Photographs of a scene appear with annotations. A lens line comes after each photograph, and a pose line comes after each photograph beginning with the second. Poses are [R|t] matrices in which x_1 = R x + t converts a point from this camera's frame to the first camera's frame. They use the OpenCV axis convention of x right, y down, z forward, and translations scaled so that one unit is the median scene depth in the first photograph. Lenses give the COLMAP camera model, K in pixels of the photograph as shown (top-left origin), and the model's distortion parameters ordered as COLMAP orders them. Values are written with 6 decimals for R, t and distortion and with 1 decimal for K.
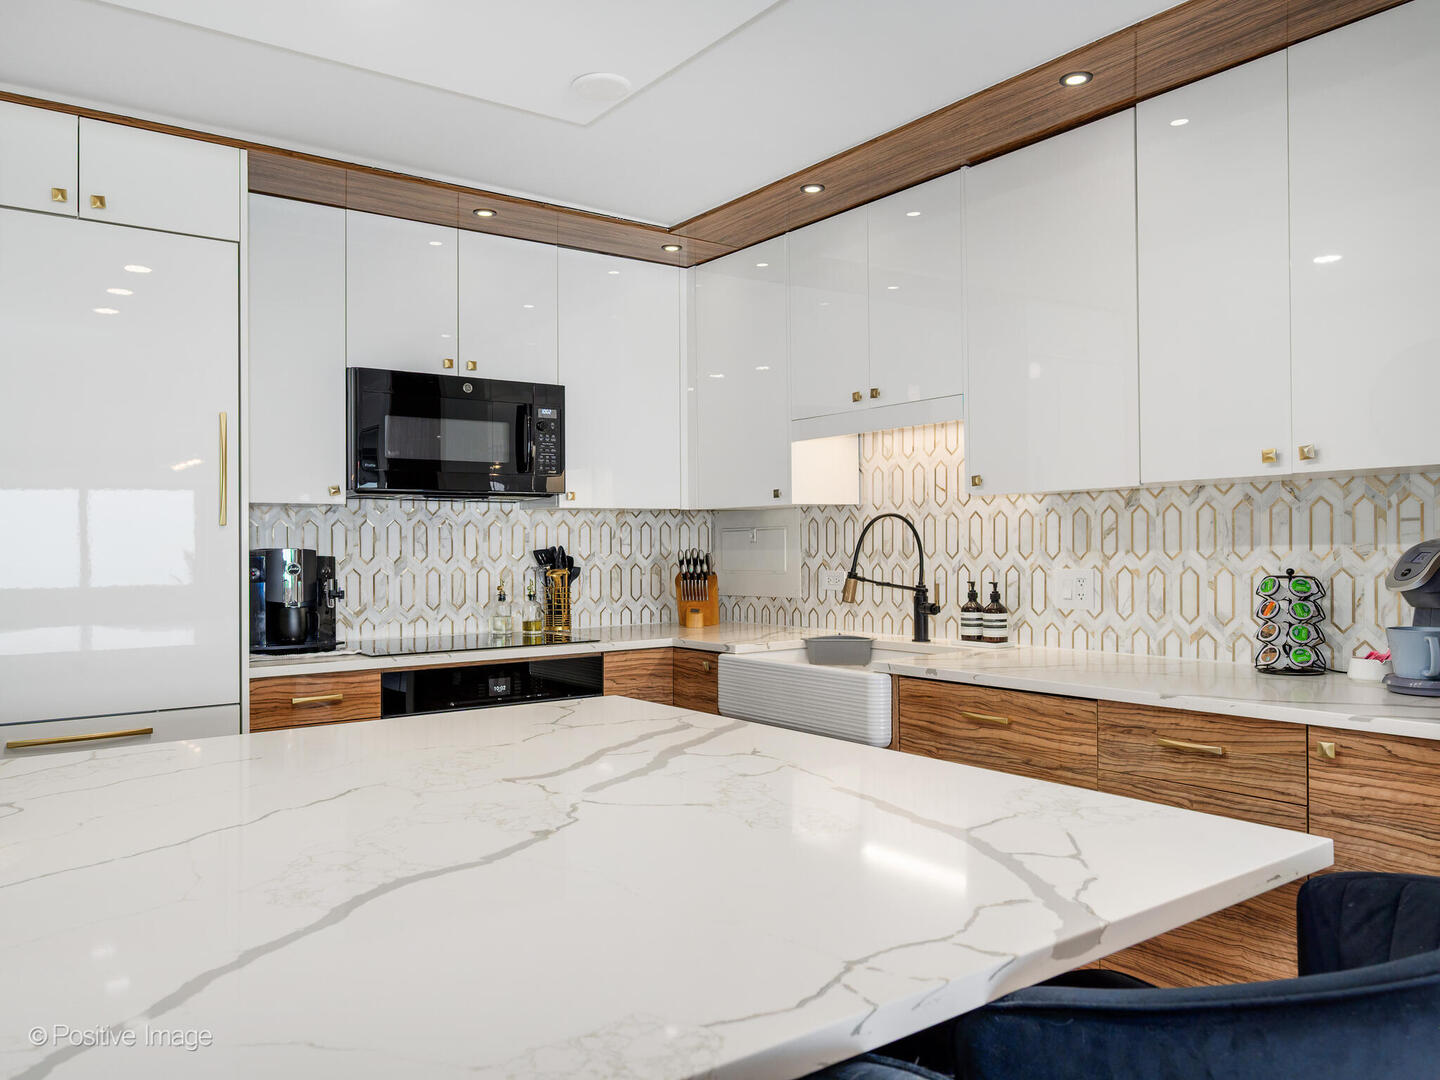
lens RADIAL K [[1002.1, 0, 775.5], [0, 1002.1, 544.0], [0, 0, 1]] dist [-0.003402, -0.006601]
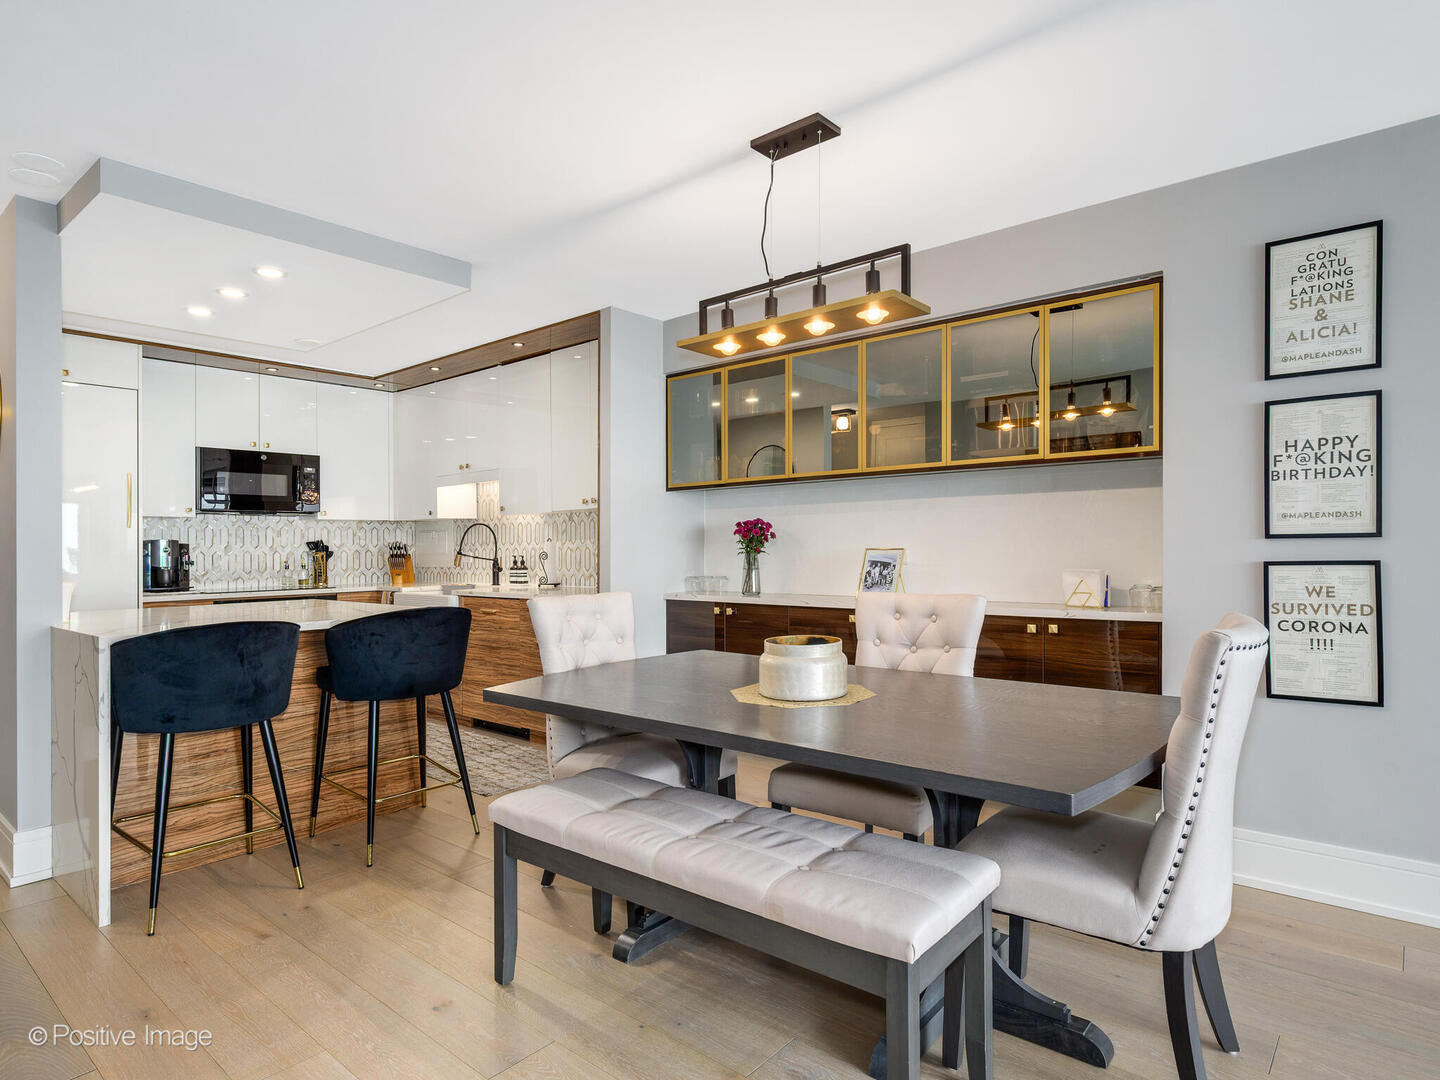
lens RADIAL K [[772.7, 0, 719.1], [0, 772.7, 543.9], [0, 0, 1]] dist [-0.030800, -0.000951]
pose [[0.983741, -0.001223, 0.179588, 0.324324], [0.001771, 0.999994, -0.002889, 0.018764], [-0.179583, 0.003160, 0.983738, -0.674626]]
